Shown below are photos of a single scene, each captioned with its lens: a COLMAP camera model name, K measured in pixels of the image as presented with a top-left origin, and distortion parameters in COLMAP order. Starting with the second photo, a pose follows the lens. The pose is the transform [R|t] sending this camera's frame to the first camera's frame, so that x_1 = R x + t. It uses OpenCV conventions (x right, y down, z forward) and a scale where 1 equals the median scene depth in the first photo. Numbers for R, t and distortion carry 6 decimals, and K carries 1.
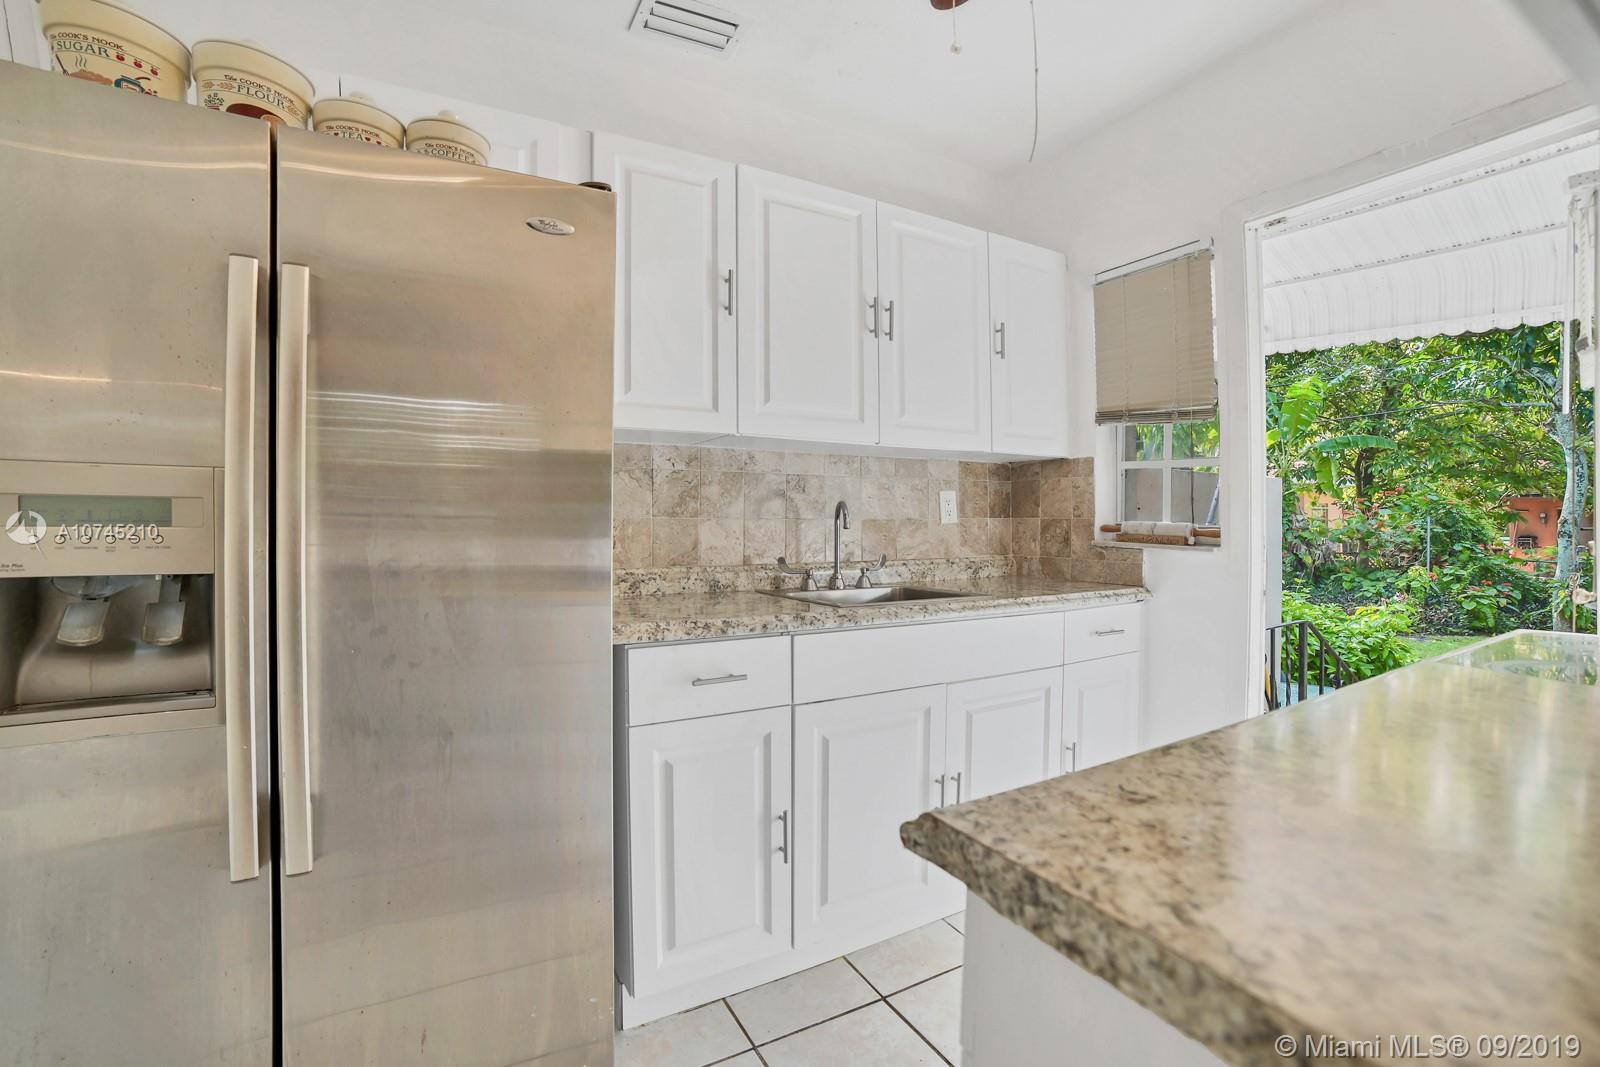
lens RADIAL K [[691.2, 0, 793.0], [0, 691.2, 518.3], [0, 0, 1]] dist [-0.113653, 0.034270]
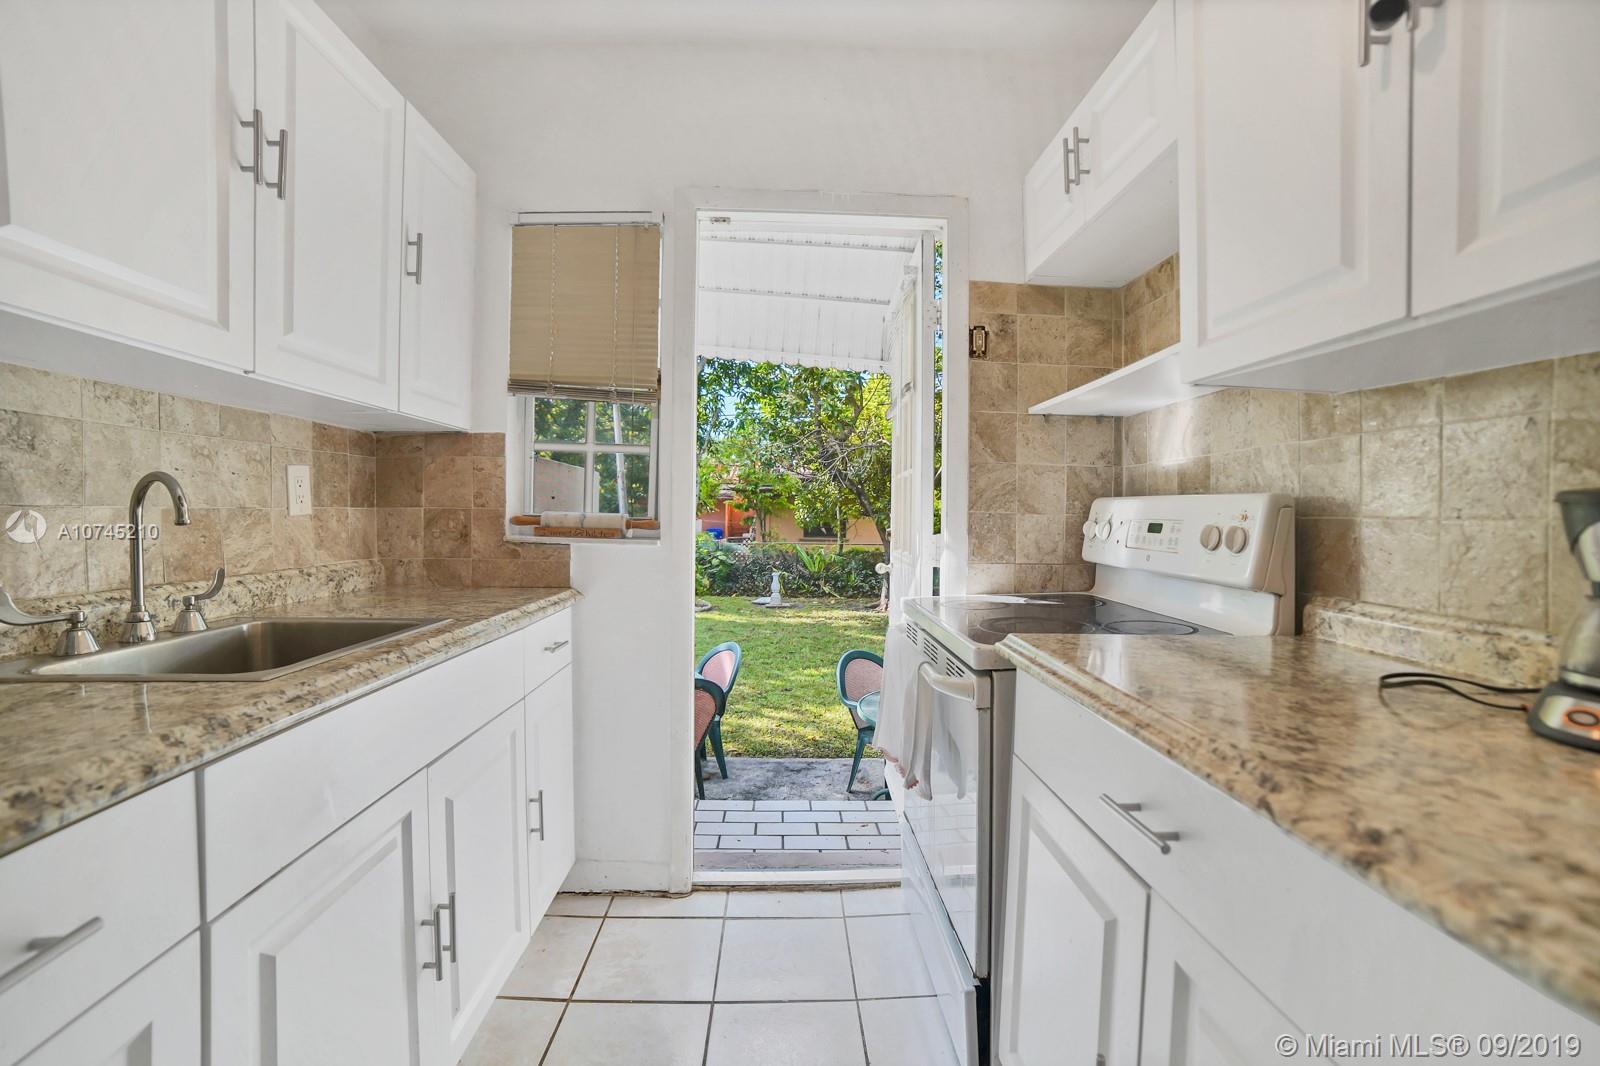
lens RADIAL K [[691.2, 0, 793.0], [0, 691.2, 517.8], [0, 0, 1]] dist [-0.113653, 0.034270]
pose [[0.460016, -0.005151, 0.887896, -0.116850], [-0.003108, 0.999968, 0.007411, 0.004116], [-0.887905, -0.006169, 0.459985, 0.304641]]
